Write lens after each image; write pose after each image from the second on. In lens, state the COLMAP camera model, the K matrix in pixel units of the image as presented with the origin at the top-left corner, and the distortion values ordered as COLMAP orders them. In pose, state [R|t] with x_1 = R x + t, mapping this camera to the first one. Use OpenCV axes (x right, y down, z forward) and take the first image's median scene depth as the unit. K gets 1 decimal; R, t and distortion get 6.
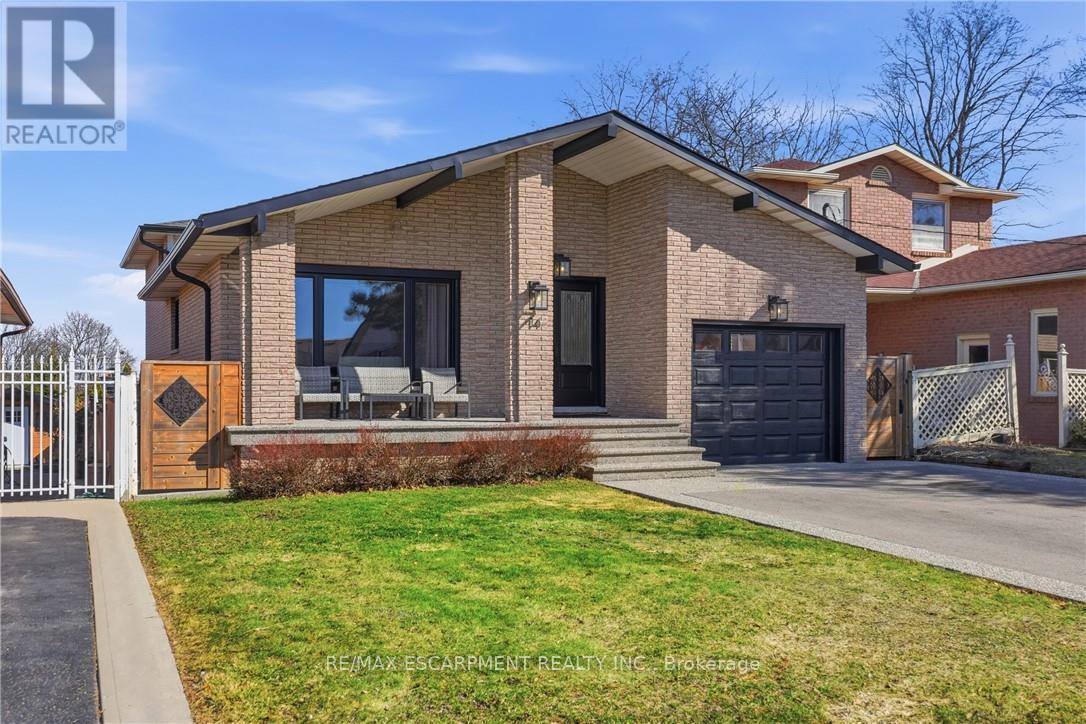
lens RADIAL K [[1034.4, 0, 541.5], [0, 1034.4, 364.0], [0, 0, 1]] dist [-0.057704, 0.000000]
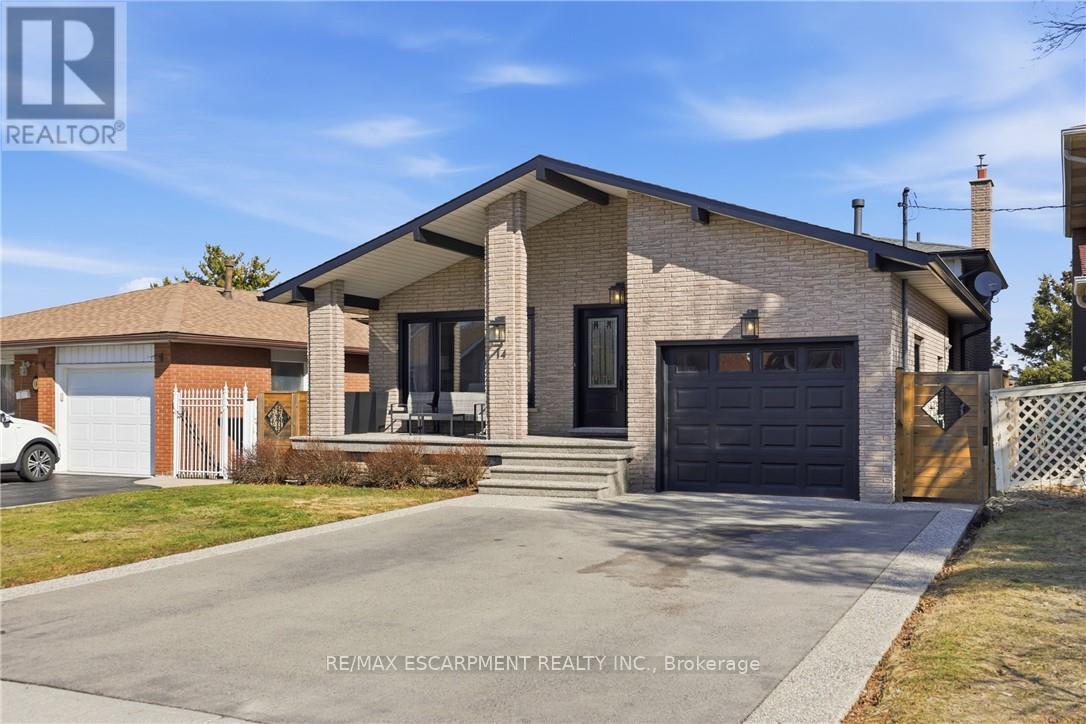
lens RADIAL K [[1034.4, 0, 541.7], [0, 1034.4, 366.0], [0, 0, 1]] dist [-0.057704, 0.000000]
pose [[0.636288, -0.027506, -0.770961, 0.831960], [0.016546, 0.999621, -0.022009, 0.000204], [0.771274, 0.001248, 0.636502, 0.284634]]
